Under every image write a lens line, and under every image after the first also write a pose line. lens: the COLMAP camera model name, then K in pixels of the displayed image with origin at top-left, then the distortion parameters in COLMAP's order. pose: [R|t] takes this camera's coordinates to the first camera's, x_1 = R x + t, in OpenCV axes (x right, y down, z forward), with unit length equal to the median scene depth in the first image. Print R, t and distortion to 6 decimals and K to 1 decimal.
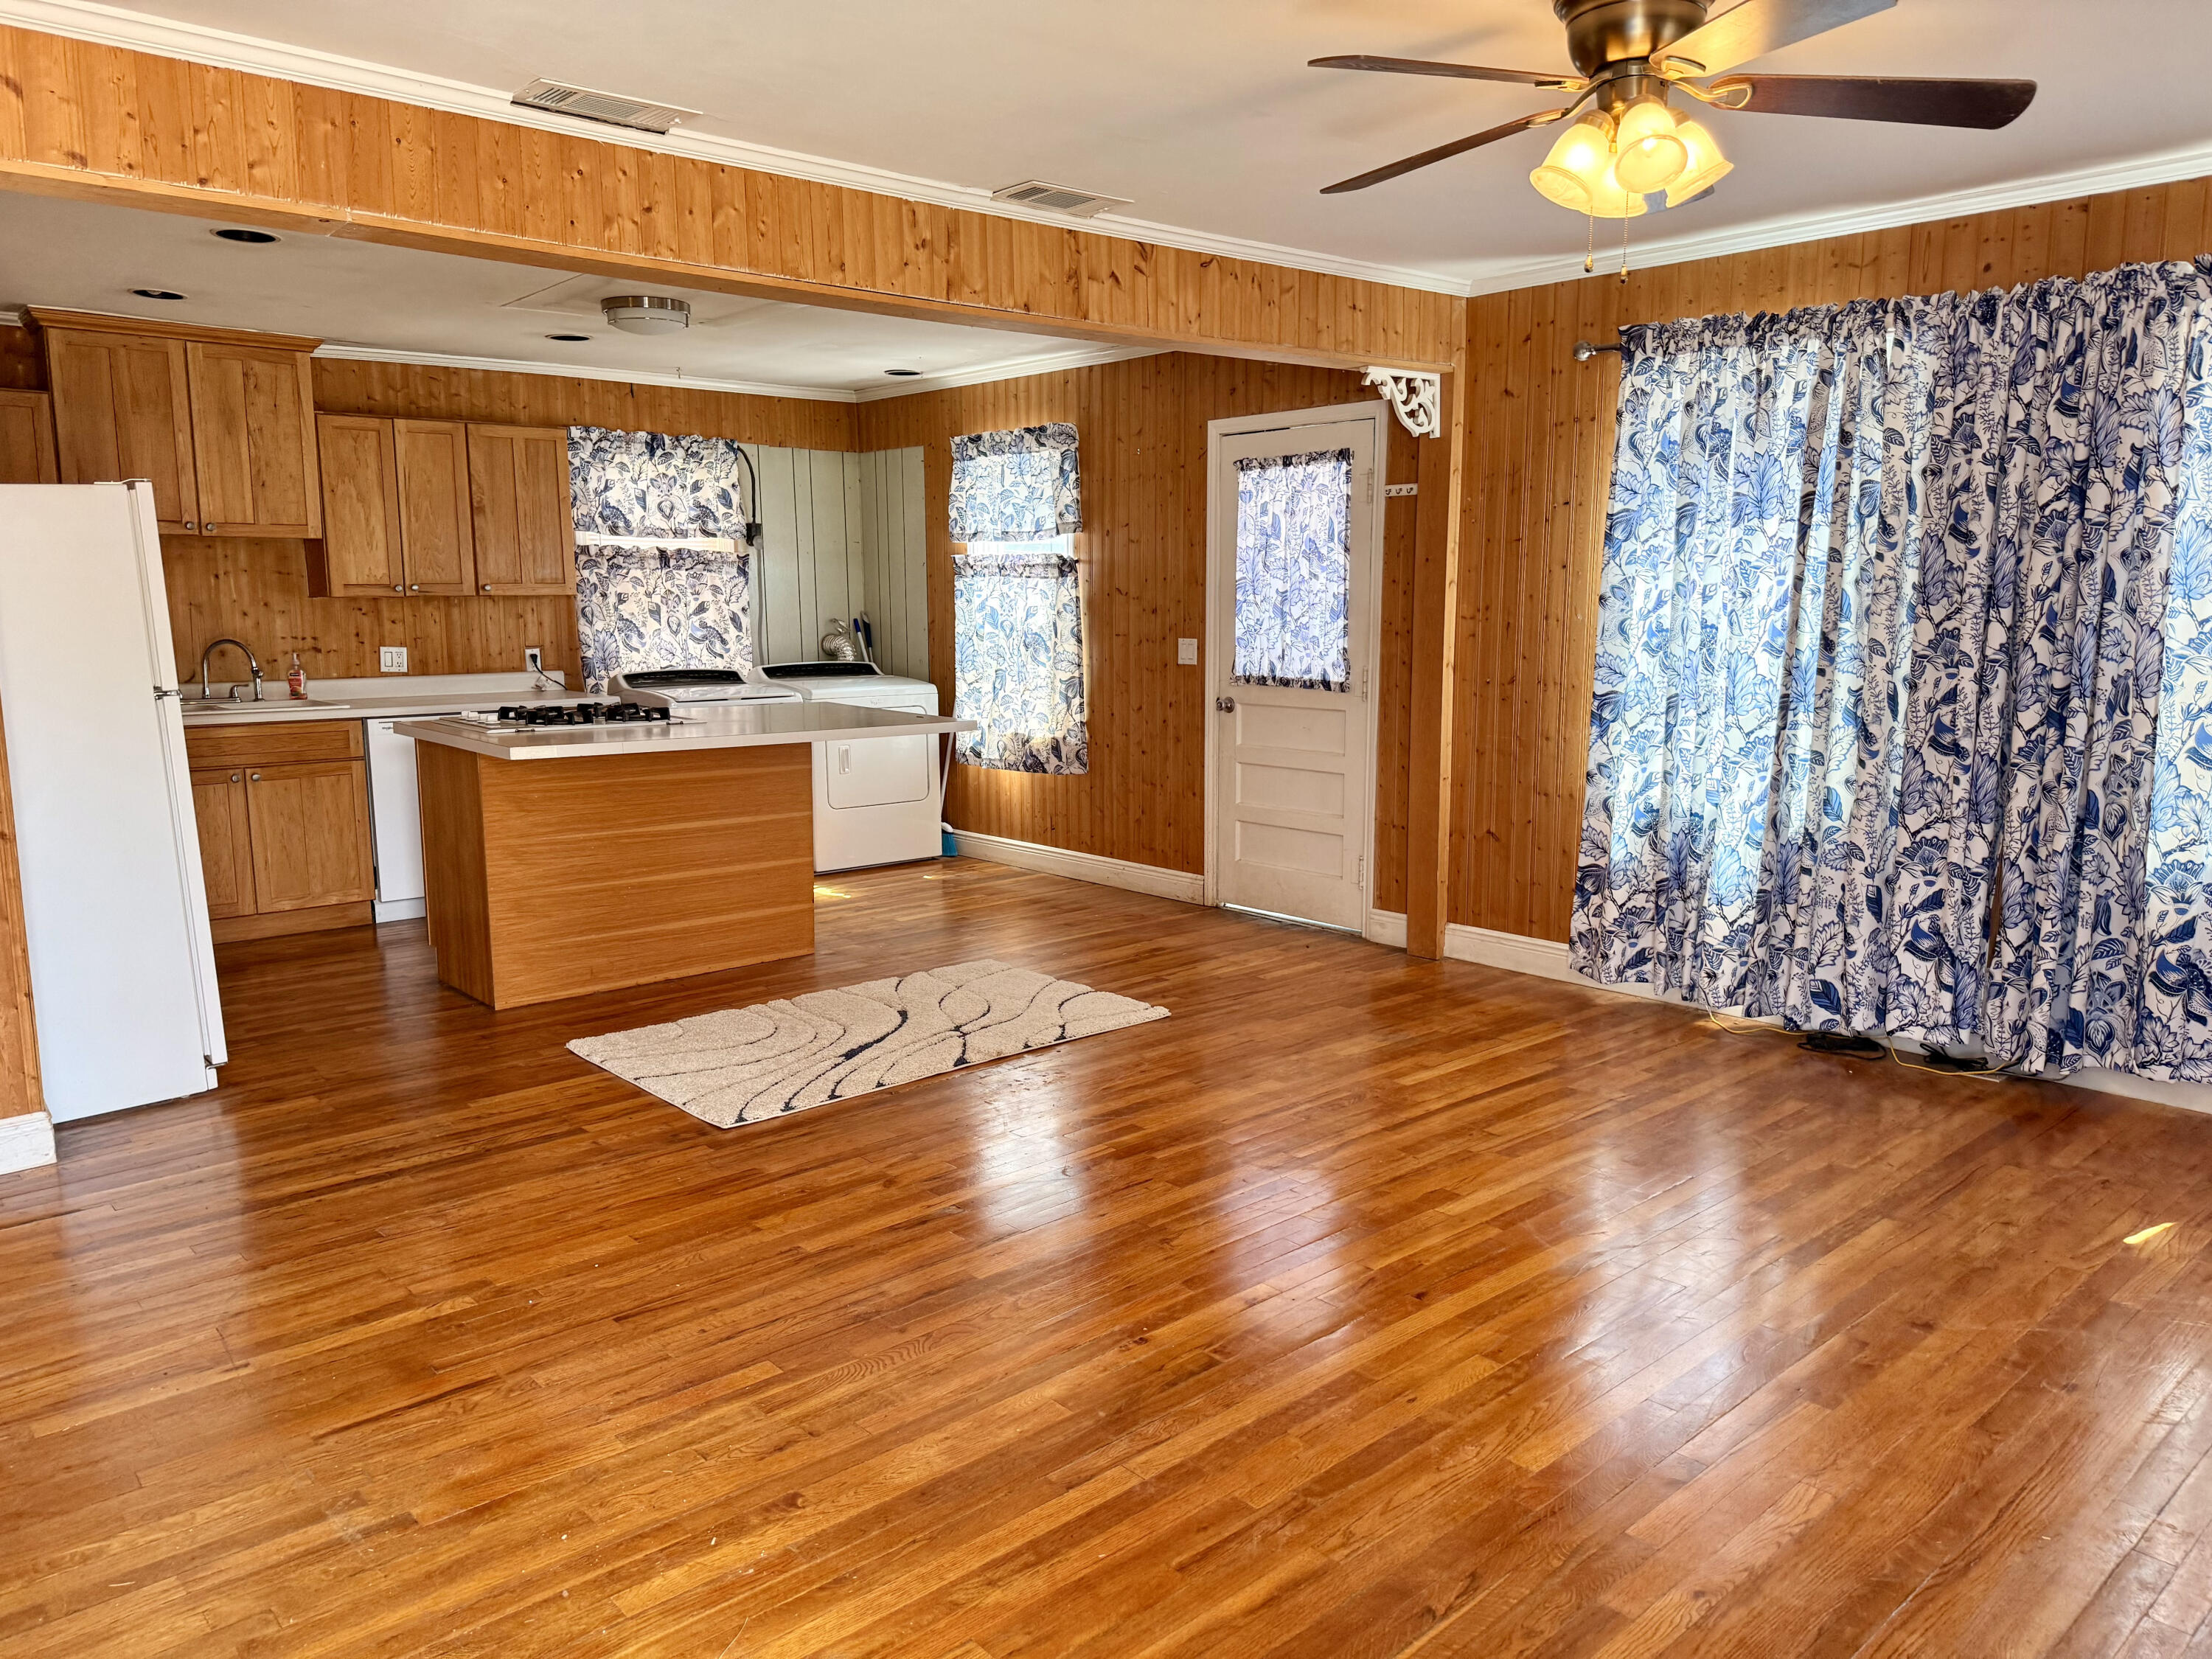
lens RADIAL K [[1561.5, 0, 1118.6], [0, 1561.5, 839.3], [0, 0, 1]] dist [0.107925, -0.119151]
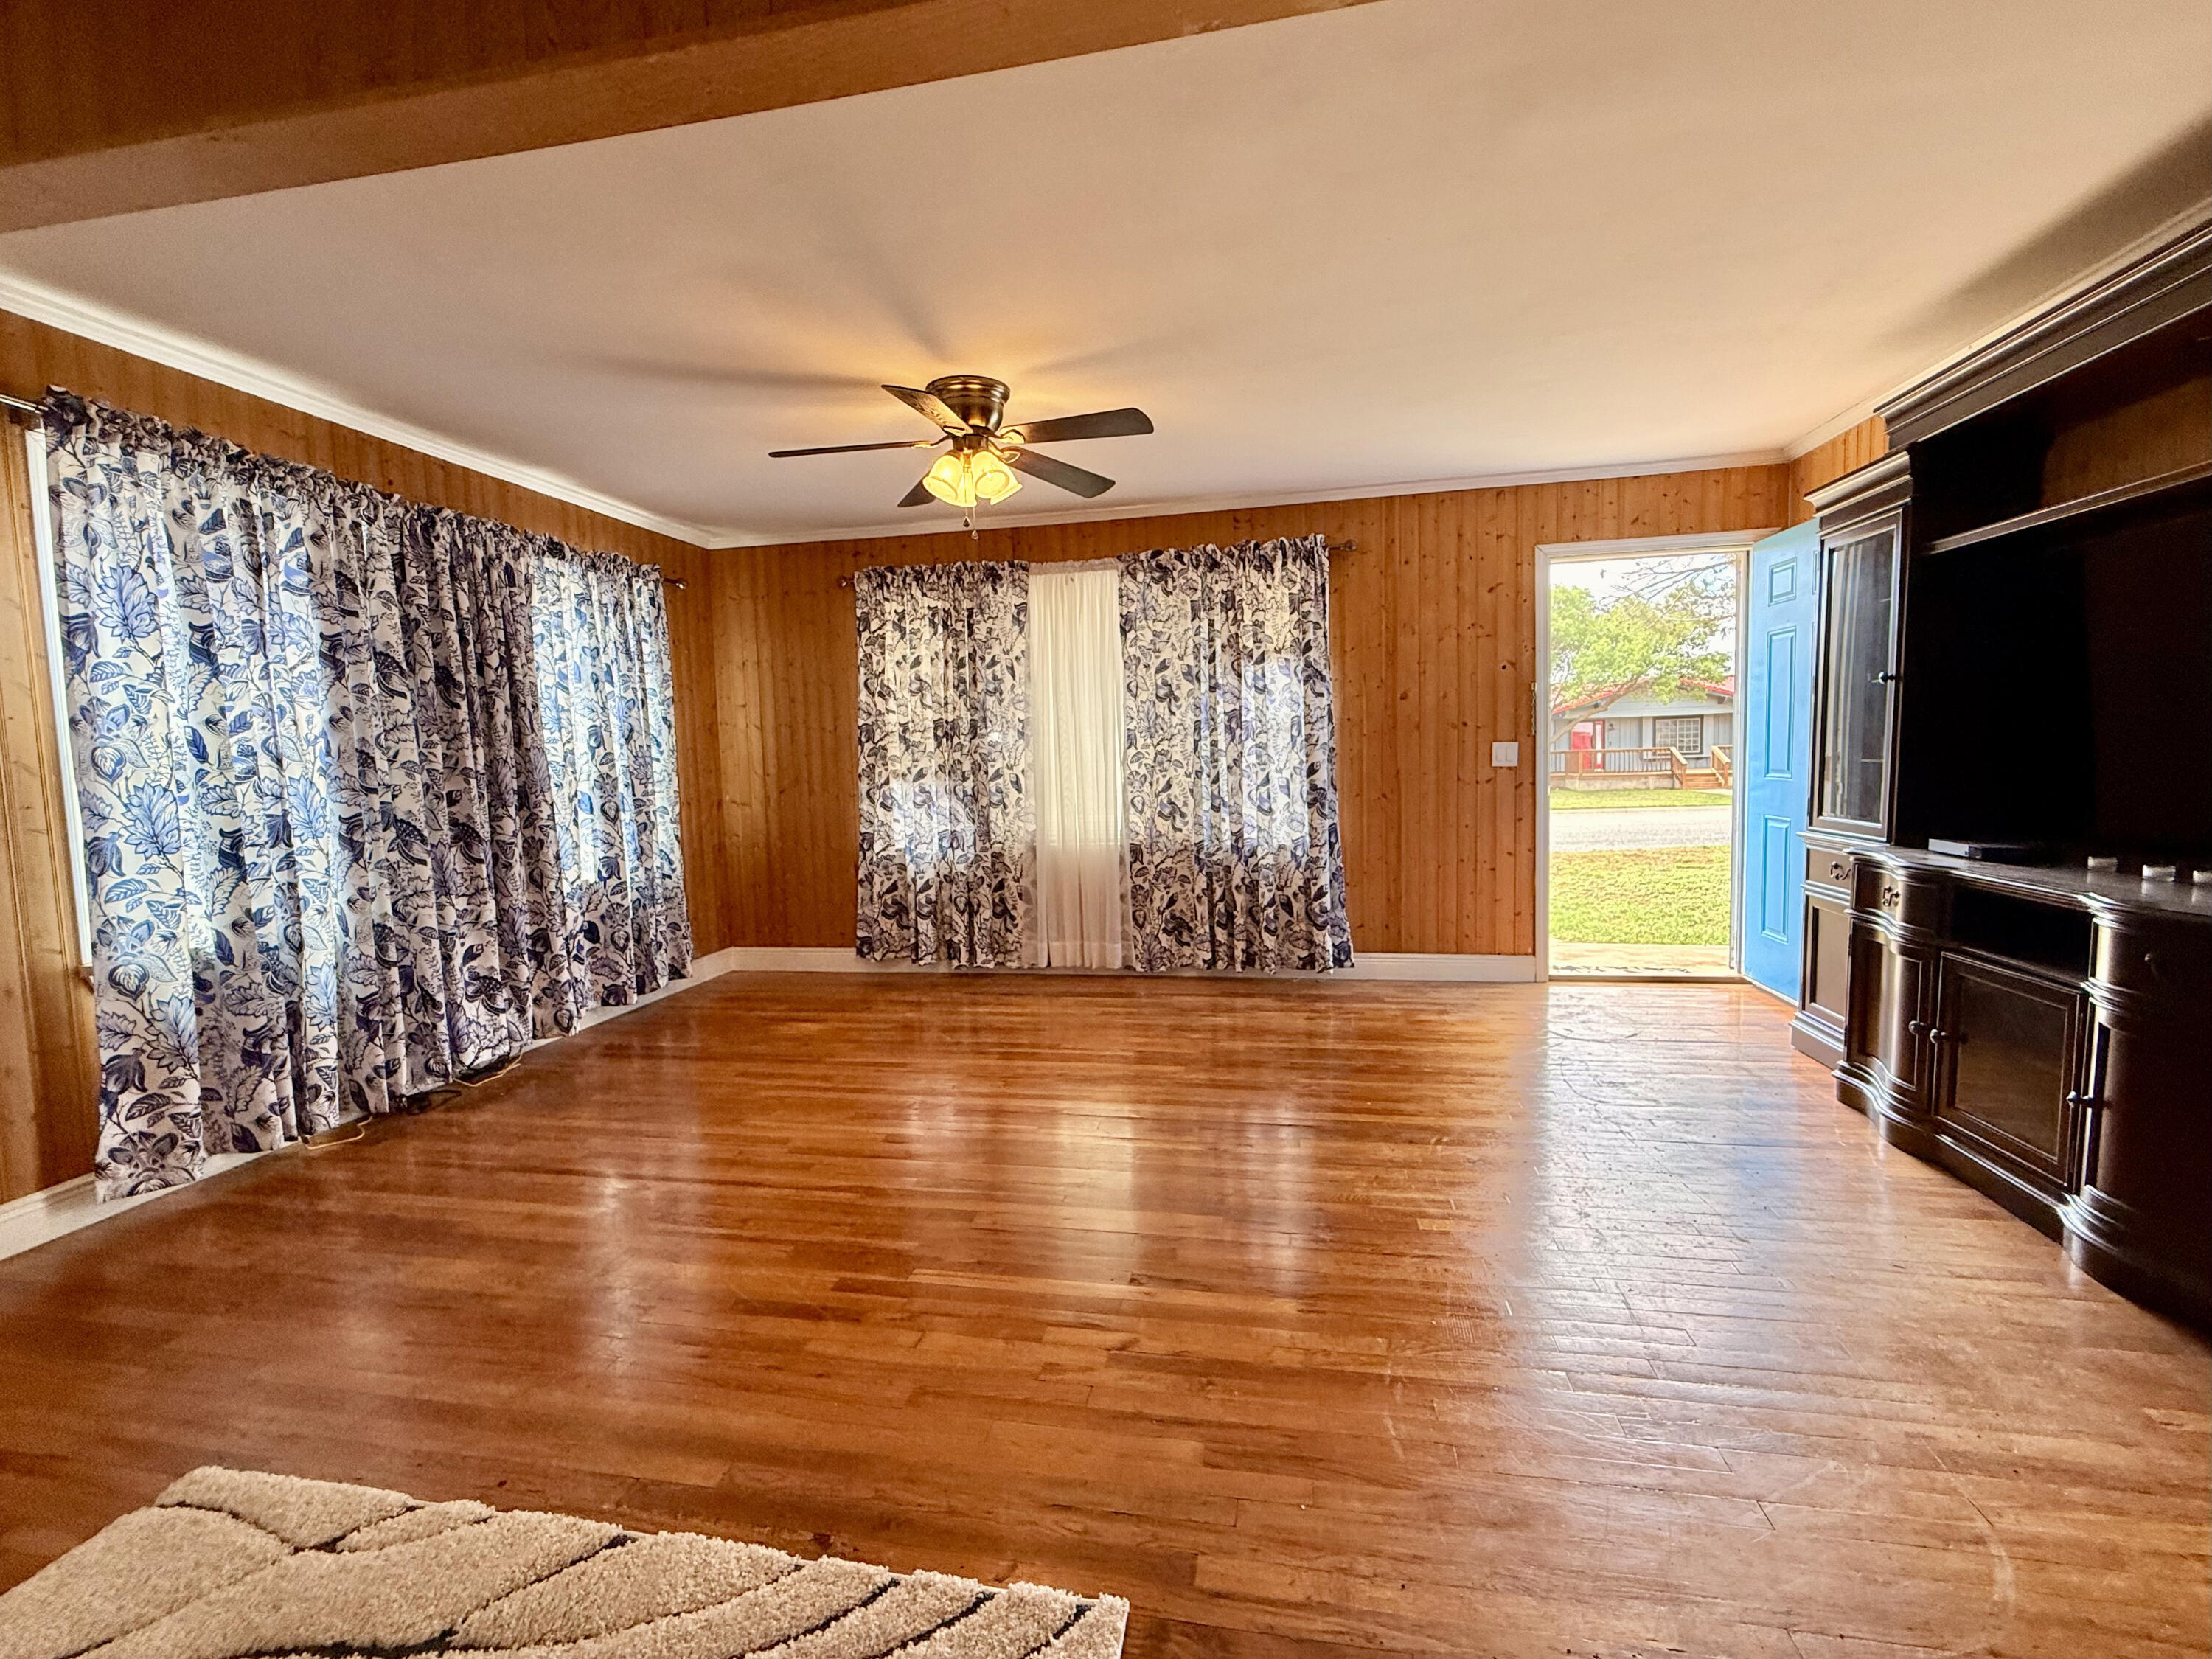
lens RADIAL K [[938.2, 0, 1100.6], [0, 938.2, 826.6], [0, 0, 1]] dist [0.044918, -0.016510]
pose [[-0.591128, -0.044525, 0.805348, -0.431362], [0.155959, 0.973323, 0.168286, -0.115889], [-0.791356, 0.225080, -0.568415, 0.989039]]
